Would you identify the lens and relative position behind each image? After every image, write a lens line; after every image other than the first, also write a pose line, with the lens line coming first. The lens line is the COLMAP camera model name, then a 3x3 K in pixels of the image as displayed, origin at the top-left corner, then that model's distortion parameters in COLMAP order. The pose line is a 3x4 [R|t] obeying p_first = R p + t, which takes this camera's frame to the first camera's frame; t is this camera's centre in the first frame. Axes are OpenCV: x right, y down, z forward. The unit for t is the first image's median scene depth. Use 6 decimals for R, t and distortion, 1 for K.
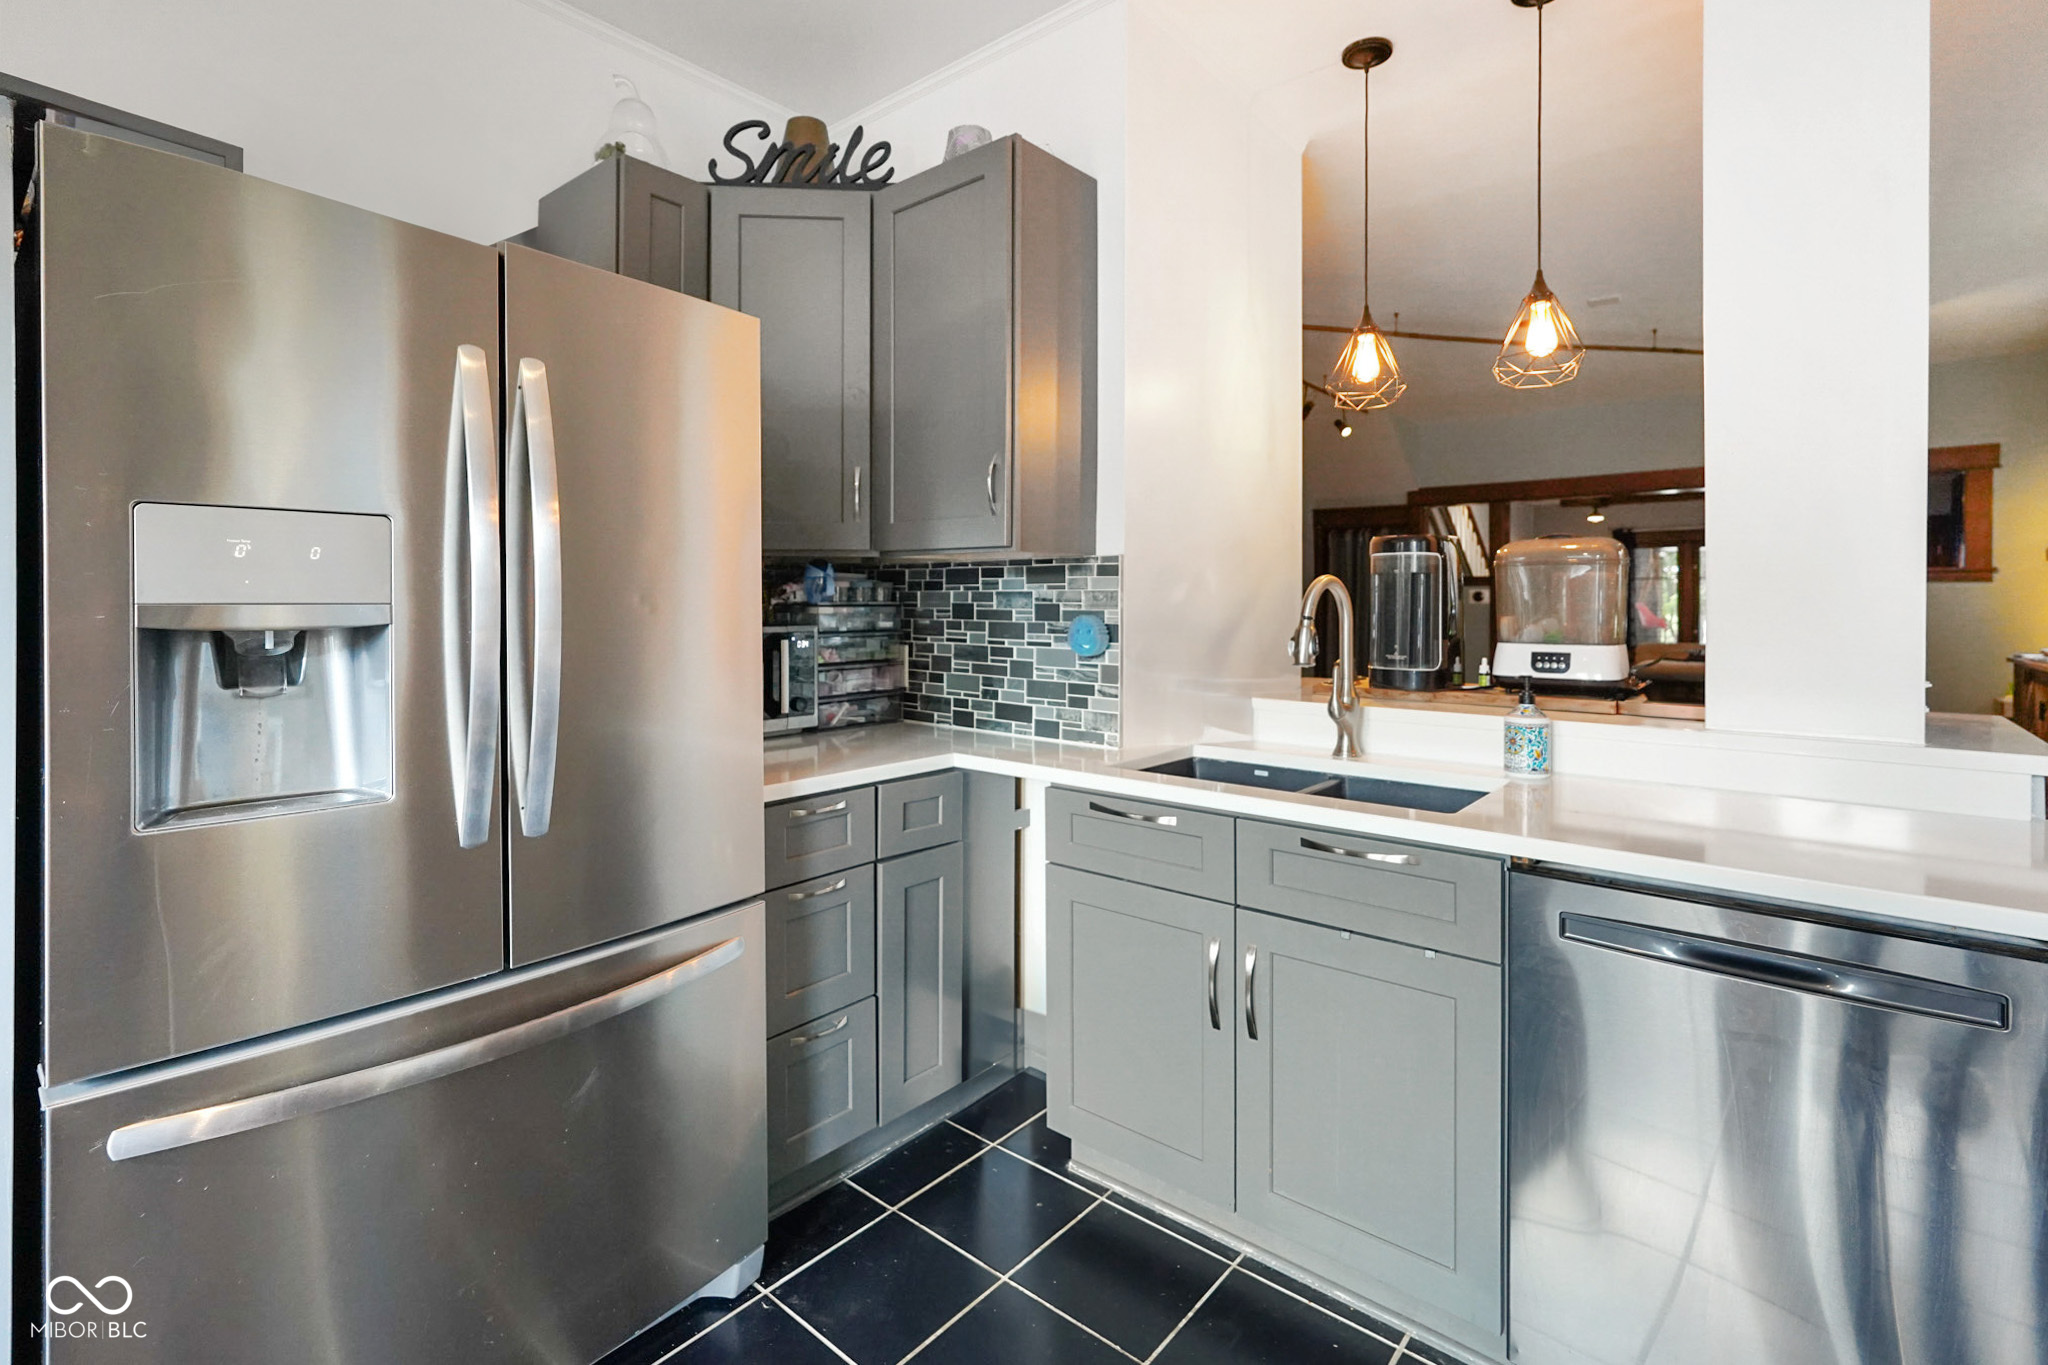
lens RADIAL K [[924.9, 0, 1045.8], [0, 924.9, 613.8], [0, 0, 1]] dist [-0.008000, 0.002485]
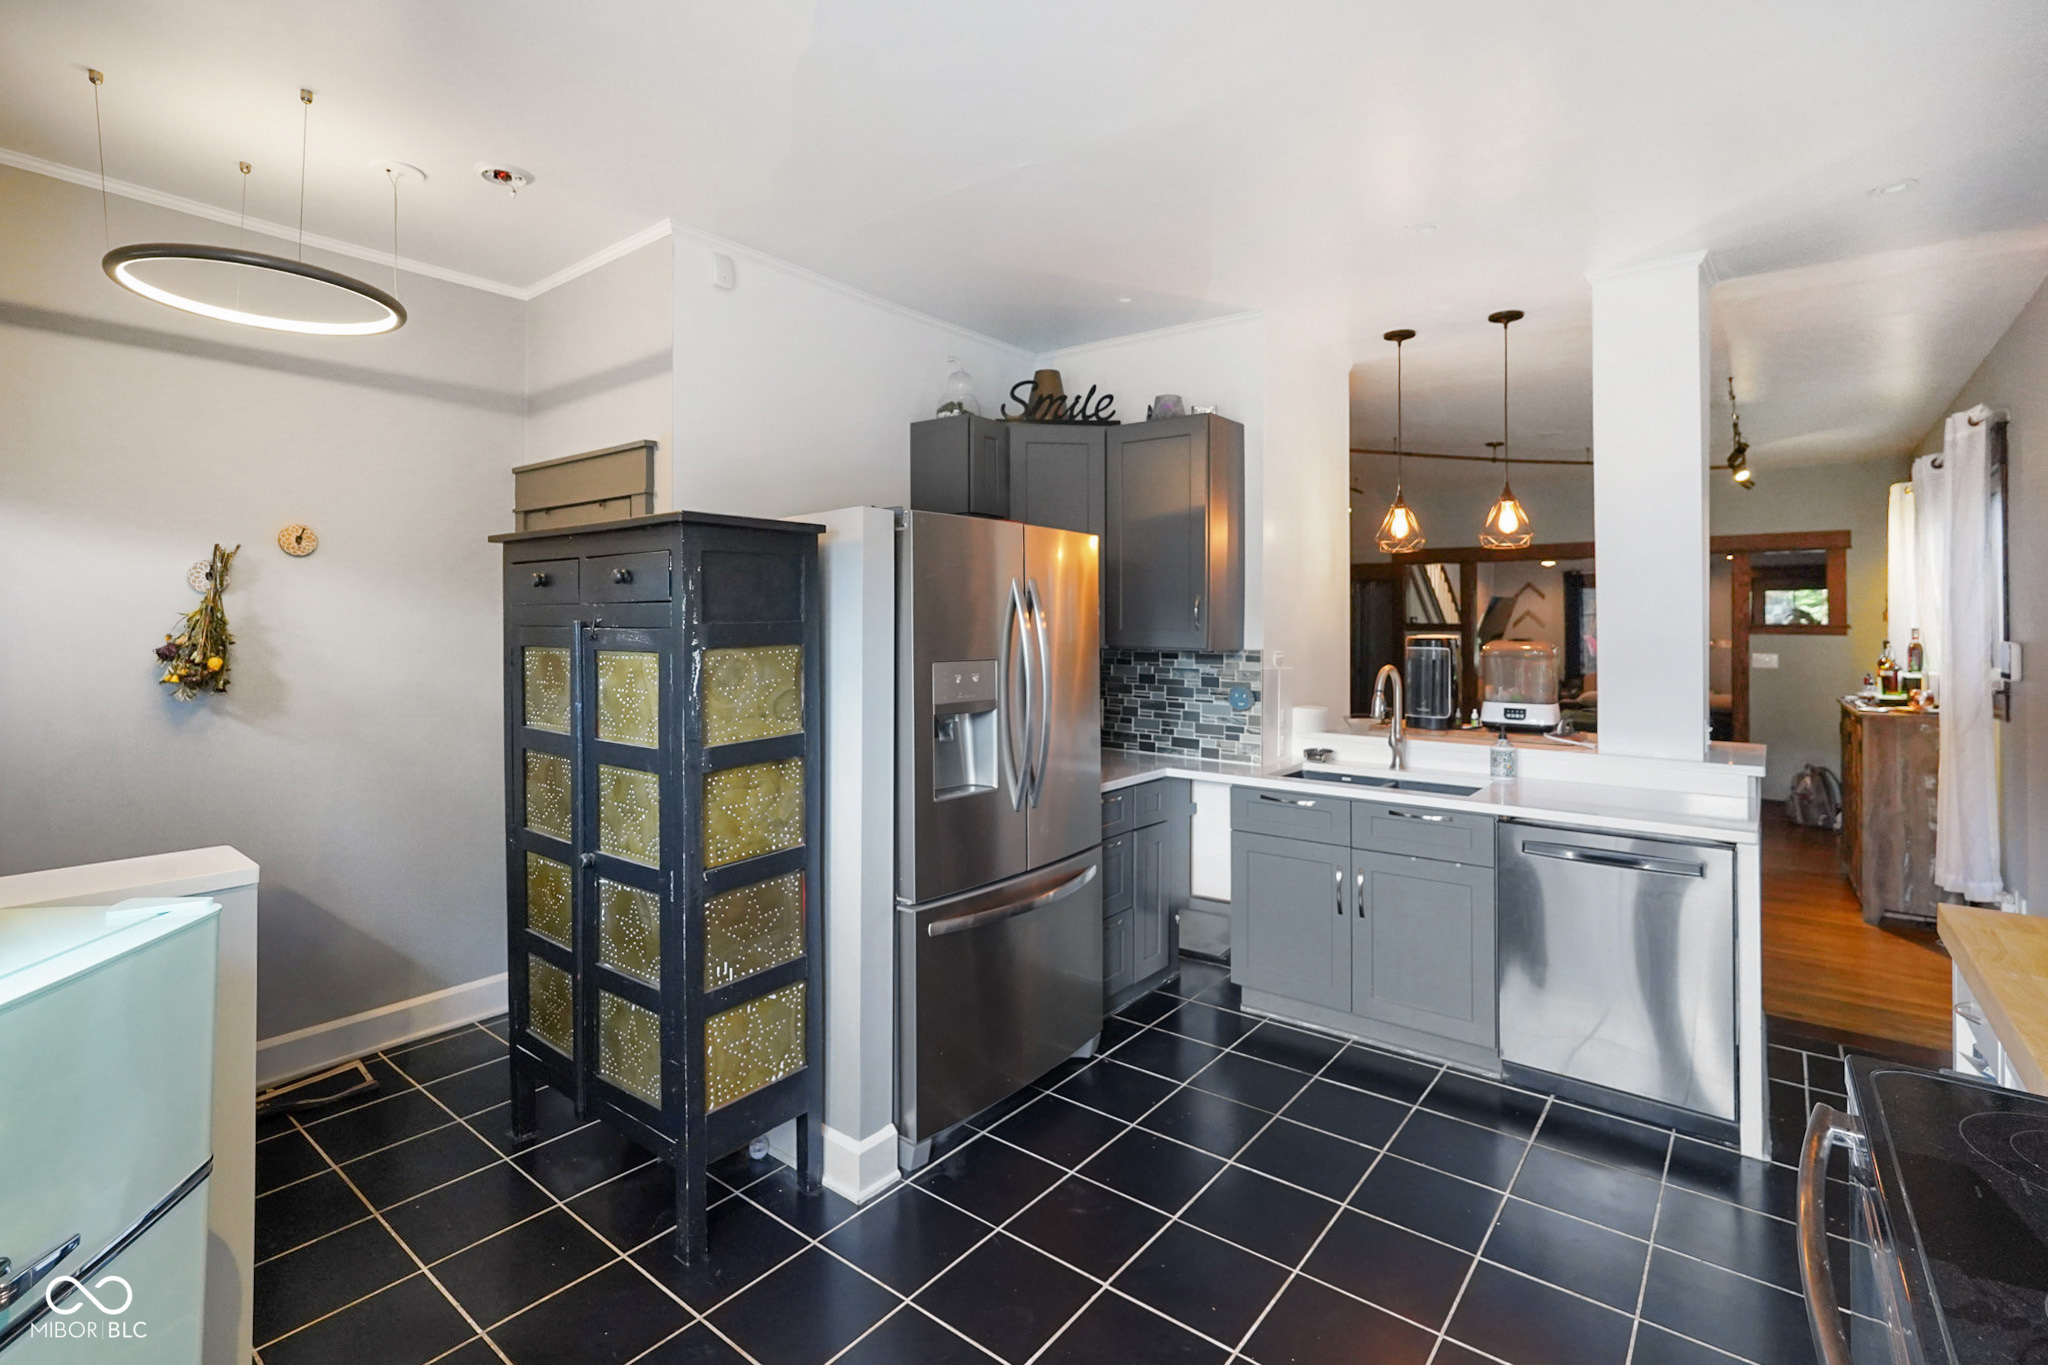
lens RADIAL K [[924.9, 0, 1021.5], [0, 924.9, 622.3], [0, 0, 1]] dist [-0.008000, 0.002485]
pose [[0.999871, -0.000937, 0.016050, -0.372334], [0.001125, 0.999931, -0.011694, -0.091782], [-0.016038, 0.011710, 0.999803, -0.658263]]
